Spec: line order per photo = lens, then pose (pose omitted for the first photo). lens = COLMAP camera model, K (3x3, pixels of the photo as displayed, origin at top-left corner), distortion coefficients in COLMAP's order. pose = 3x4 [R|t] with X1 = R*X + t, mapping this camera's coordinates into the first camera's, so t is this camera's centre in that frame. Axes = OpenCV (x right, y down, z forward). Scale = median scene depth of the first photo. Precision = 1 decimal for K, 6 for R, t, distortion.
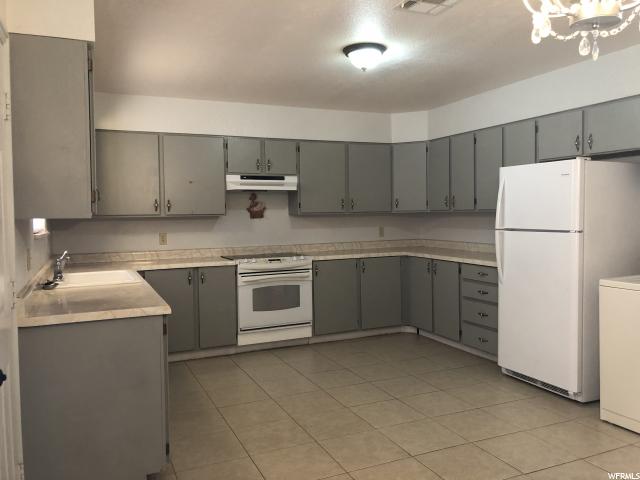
lens RADIAL K [[517.5, 0, 319.9], [0, 517.5, 239.0], [0, 0, 1]] dist [0.036846, -0.028162]
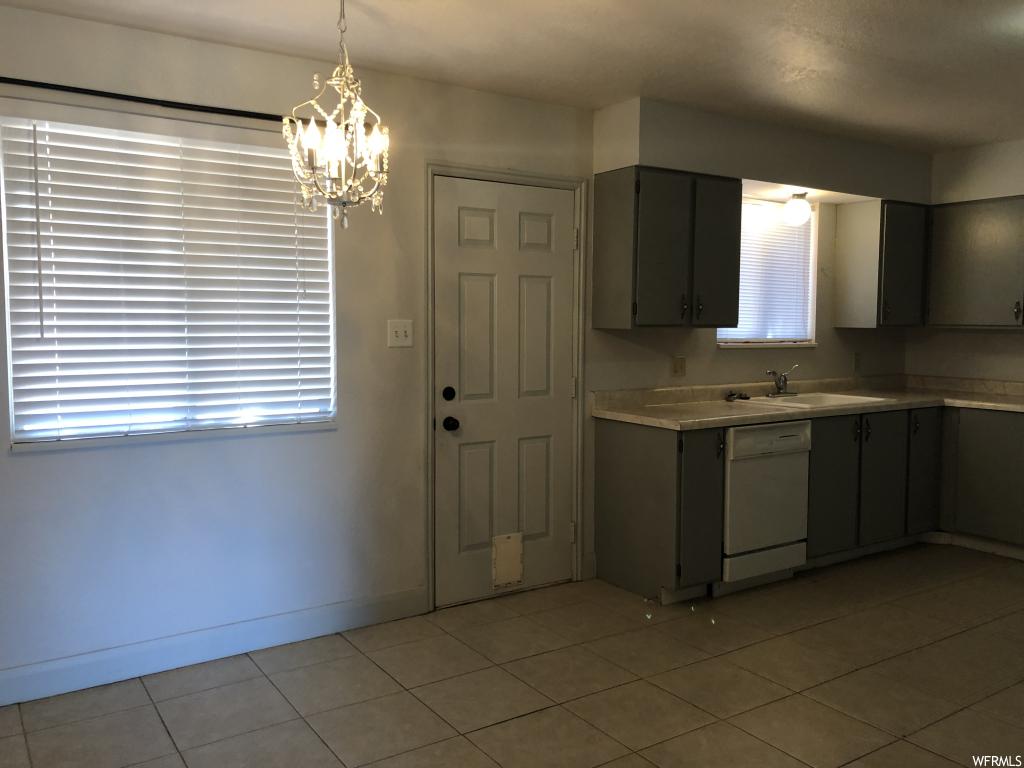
lens RADIAL K [[827.9, 0, 507.0], [0, 827.9, 382.4], [0, 0, 1]] dist [0.036846, -0.028162]
pose [[0.155457, 0.091683, -0.983579, 0.567106], [-0.051377, 0.995087, 0.084636, -0.029970], [0.986506, 0.037376, 0.159404, 0.207556]]
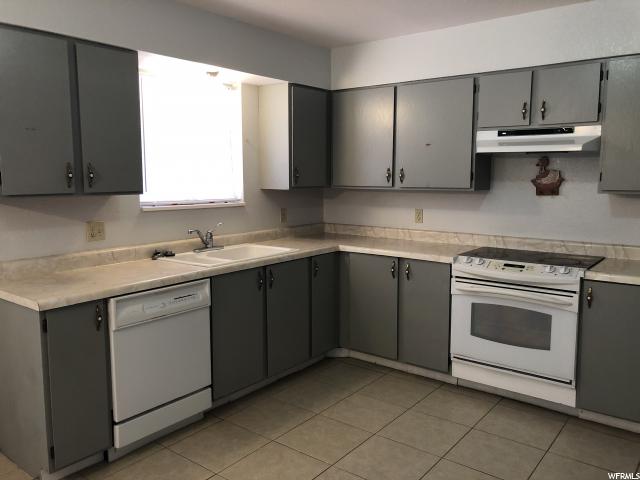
lens RADIAL K [[517.5, 0, 323.0], [0, 517.5, 241.6], [0, 0, 1]] dist [0.036846, -0.028162]
pose [[0.463647, 0.134420, -0.875764, 0.345308], [-0.046790, 0.990760, 0.127299, -0.056695], [0.884784, -0.018045, 0.465652, 0.493187]]
